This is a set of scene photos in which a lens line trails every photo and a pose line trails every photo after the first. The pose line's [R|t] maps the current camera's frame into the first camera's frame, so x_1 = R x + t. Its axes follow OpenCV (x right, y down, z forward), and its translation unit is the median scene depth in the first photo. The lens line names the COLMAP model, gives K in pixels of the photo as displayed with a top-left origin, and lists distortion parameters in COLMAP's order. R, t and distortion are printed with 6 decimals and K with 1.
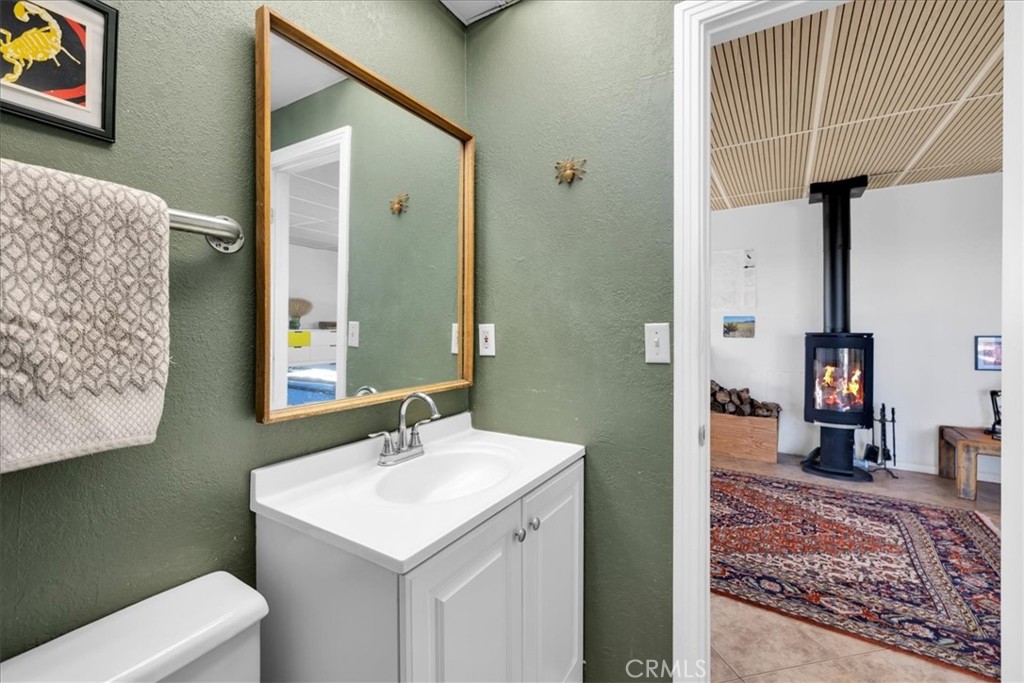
lens RADIAL K [[434.2, 0, 504.9], [0, 434.2, 334.8], [0, 0, 1]] dist [-0.000282, -0.000207]
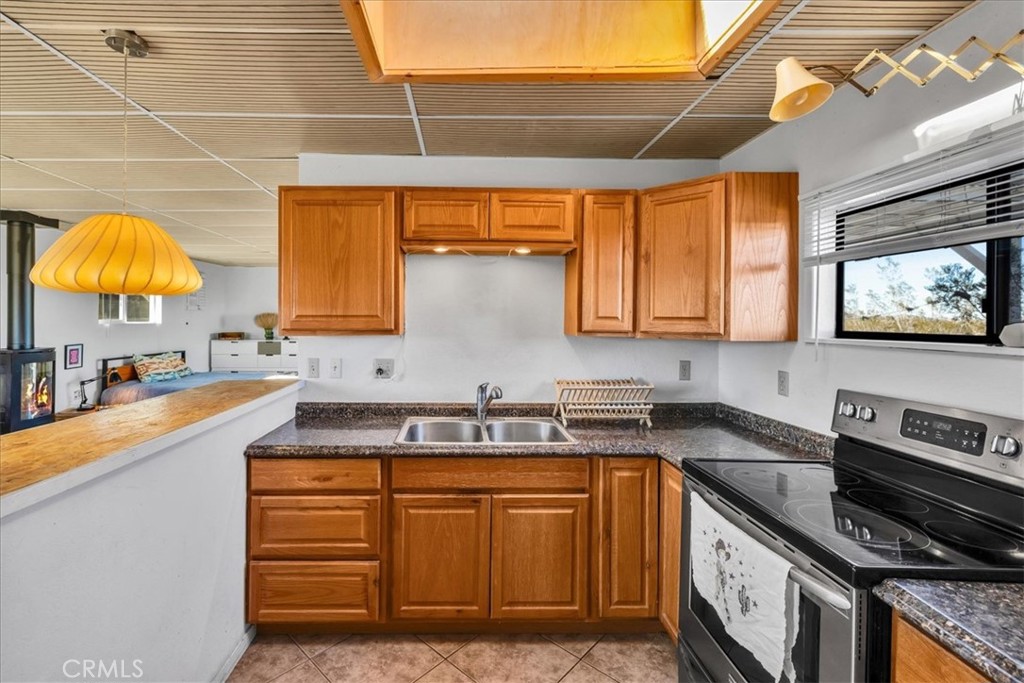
lens RADIAL K [[446.7, 0, 508.3], [0, 446.7, 314.6], [0, 0, 1]] dist [0.000410, 0.000257]
pose [[-0.549224, -0.001462, 0.835674, -1.556177], [0.007520, 0.999949, 0.006692, -0.163907], [-0.835642, 0.009960, -0.549185, 1.052223]]
